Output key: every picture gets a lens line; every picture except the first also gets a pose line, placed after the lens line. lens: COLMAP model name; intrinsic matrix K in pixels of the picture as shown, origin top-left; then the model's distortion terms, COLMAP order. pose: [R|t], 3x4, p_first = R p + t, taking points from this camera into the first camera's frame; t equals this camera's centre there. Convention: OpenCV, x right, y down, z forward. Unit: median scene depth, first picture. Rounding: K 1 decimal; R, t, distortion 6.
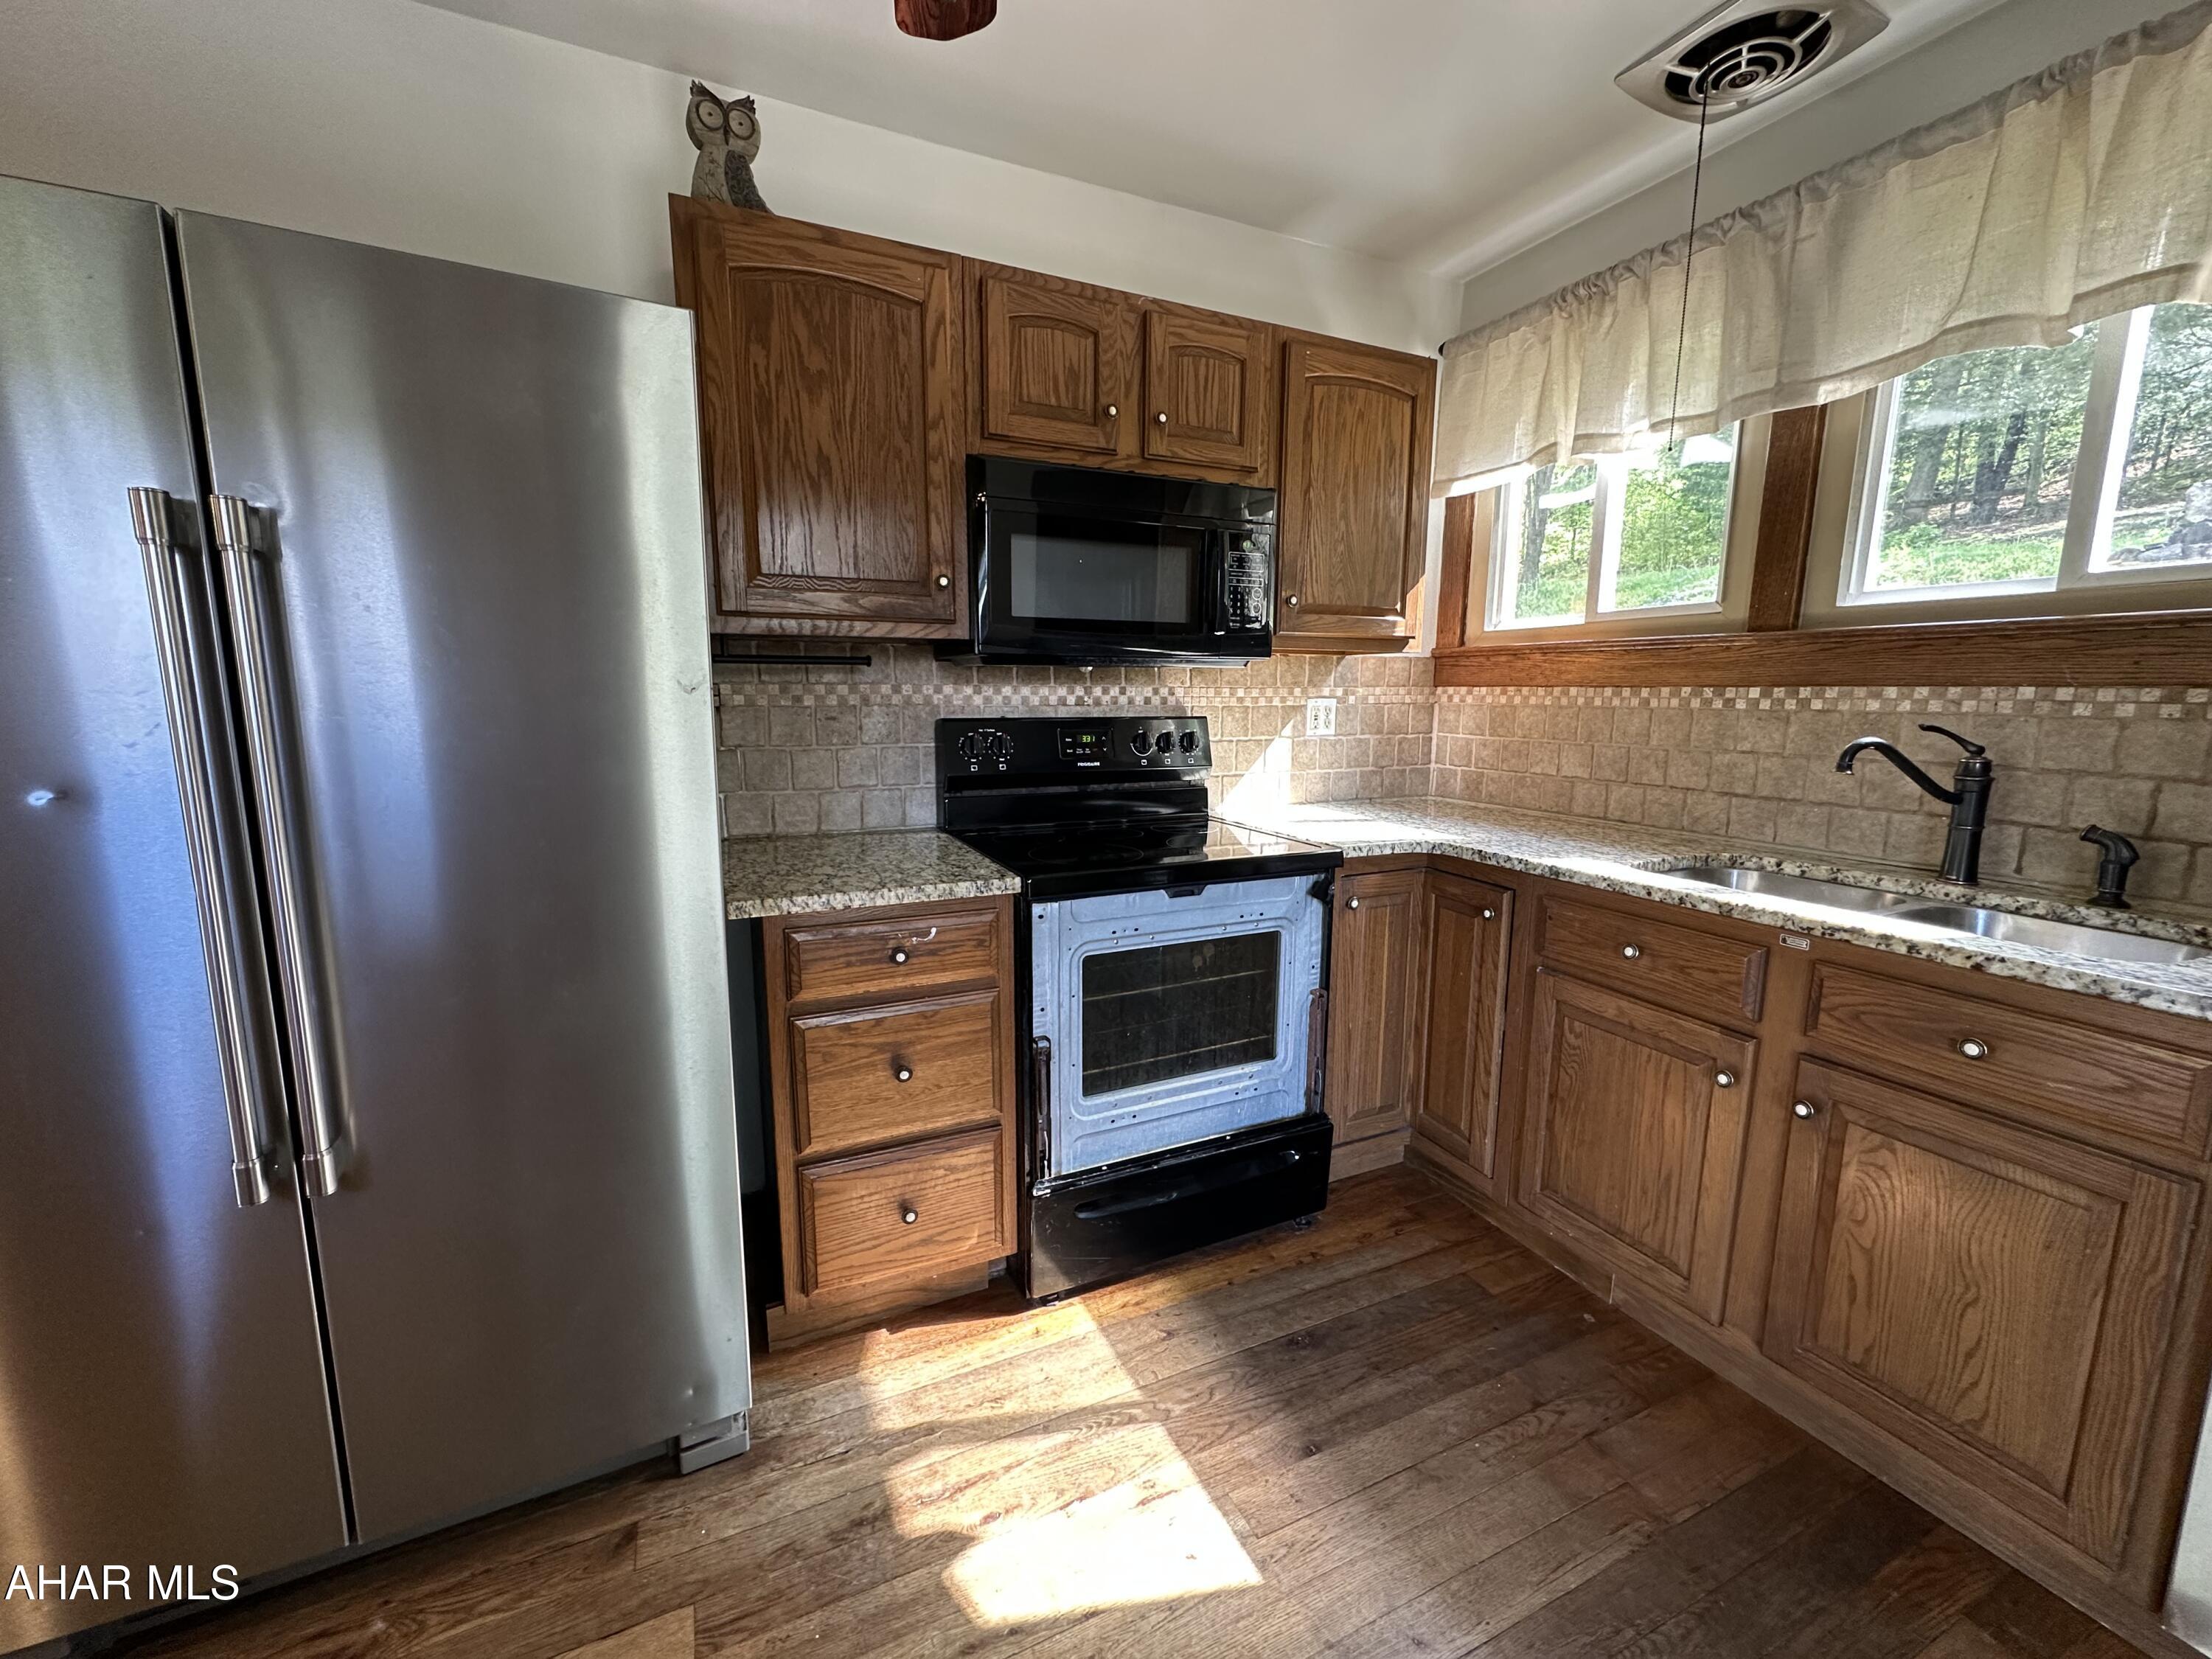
lens RADIAL K [[880.6, 0, 1102.4], [0, 880.6, 825.3], [0, 0, 1]] dist [-0.001972, 0.000107]
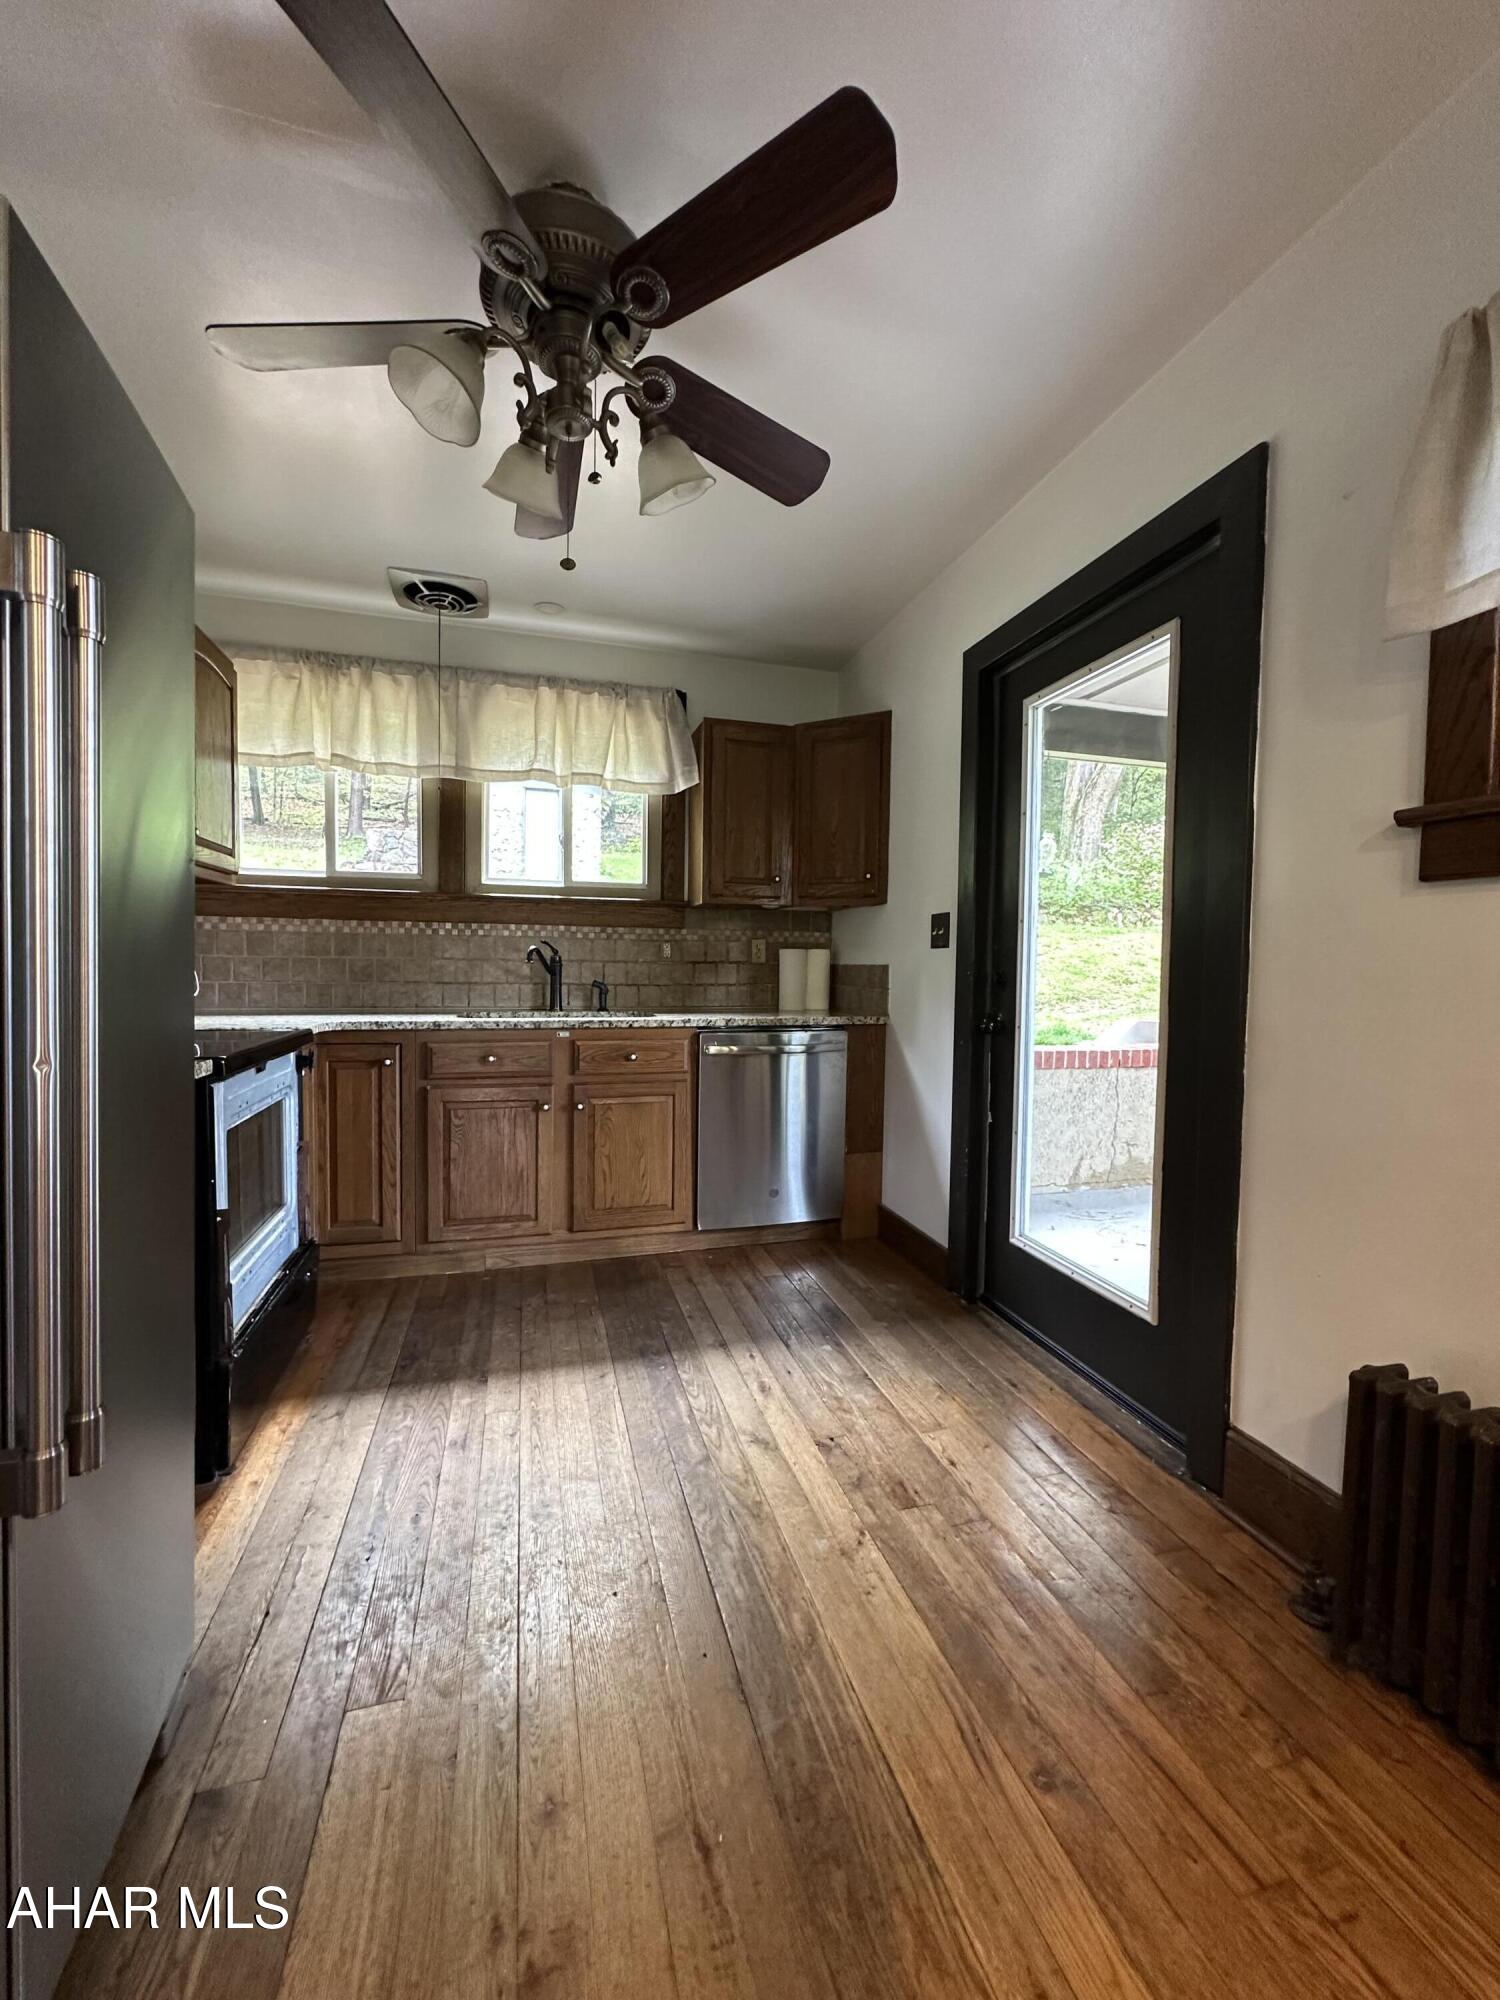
lens RADIAL K [[796.2, 0, 750.0], [0, 796.2, 1000.0], [0, 0, 1]] dist [-0.001972, 0.000107]
pose [[0.155907, -0.046479, 0.986678, -0.824567], [0.137752, 0.990154, 0.024876, 0.047384], [-0.978119, 0.132039, 0.160774, 0.159149]]
